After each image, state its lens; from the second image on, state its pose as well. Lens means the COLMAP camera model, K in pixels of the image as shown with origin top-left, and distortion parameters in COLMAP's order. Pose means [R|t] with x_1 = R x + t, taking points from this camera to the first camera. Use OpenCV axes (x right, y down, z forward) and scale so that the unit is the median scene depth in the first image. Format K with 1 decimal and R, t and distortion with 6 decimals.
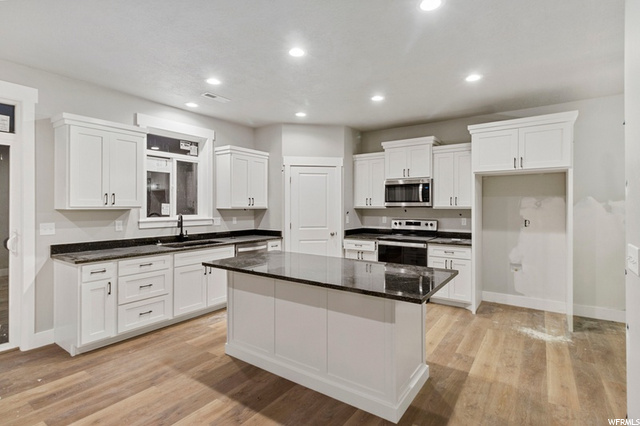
lens RADIAL K [[326.9, 0, 321.5], [0, 326.9, 204.6], [0, 0, 1]] dist [0.002754, 0.000359]
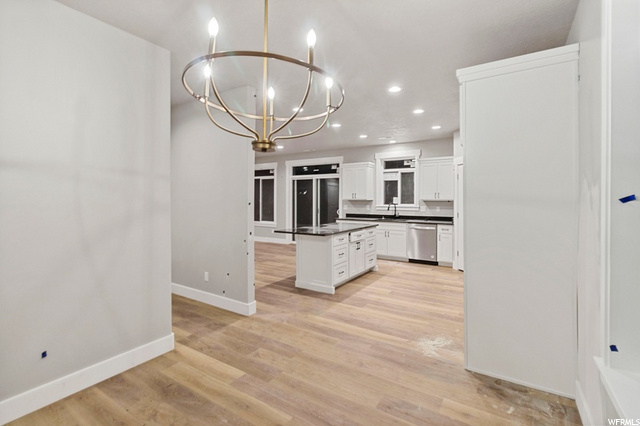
lens RADIAL K [[326.9, 0, 321.5], [0, 326.9, 204.6], [0, 0, 1]] dist [0.002754, 0.000359]
pose [[-0.010127, 0.019100, -0.999766, 1.582051], [0.007652, 0.999790, 0.019023, -0.000402], [0.999919, -0.007458, -0.010271, 0.720227]]
